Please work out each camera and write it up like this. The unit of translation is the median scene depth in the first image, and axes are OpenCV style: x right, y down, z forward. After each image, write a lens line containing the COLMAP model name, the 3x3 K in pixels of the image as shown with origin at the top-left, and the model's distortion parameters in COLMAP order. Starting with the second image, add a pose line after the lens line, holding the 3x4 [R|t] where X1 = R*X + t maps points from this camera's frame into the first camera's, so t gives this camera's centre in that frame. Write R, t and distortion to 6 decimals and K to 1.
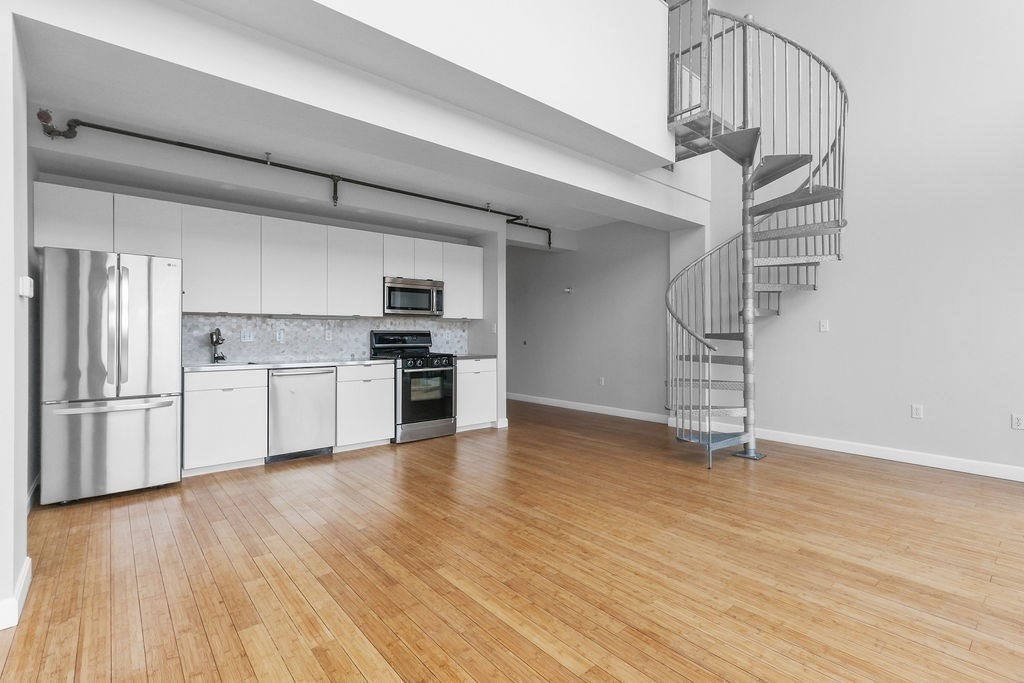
lens RADIAL K [[472.9, 0, 518.4], [0, 472.9, 338.2], [0, 0, 1]] dist [0.005758, 0.001649]
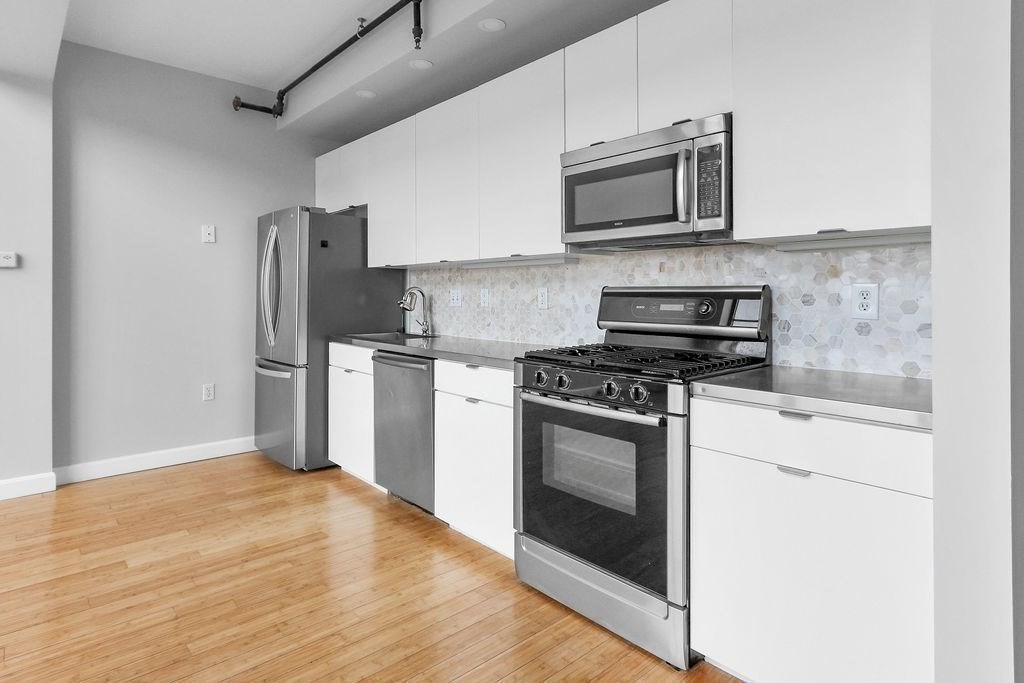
lens RADIAL K [[574.8, 0, 514.9], [0, 574.8, 289.4], [0, 0, 1]] dist [-0.007099, 0.006516]
pose [[-0.002607, -0.003080, -0.999992, 0.214841], [-0.006126, 0.999977, -0.003064, -0.013127], [0.999978, 0.006118, -0.002626, 1.000986]]
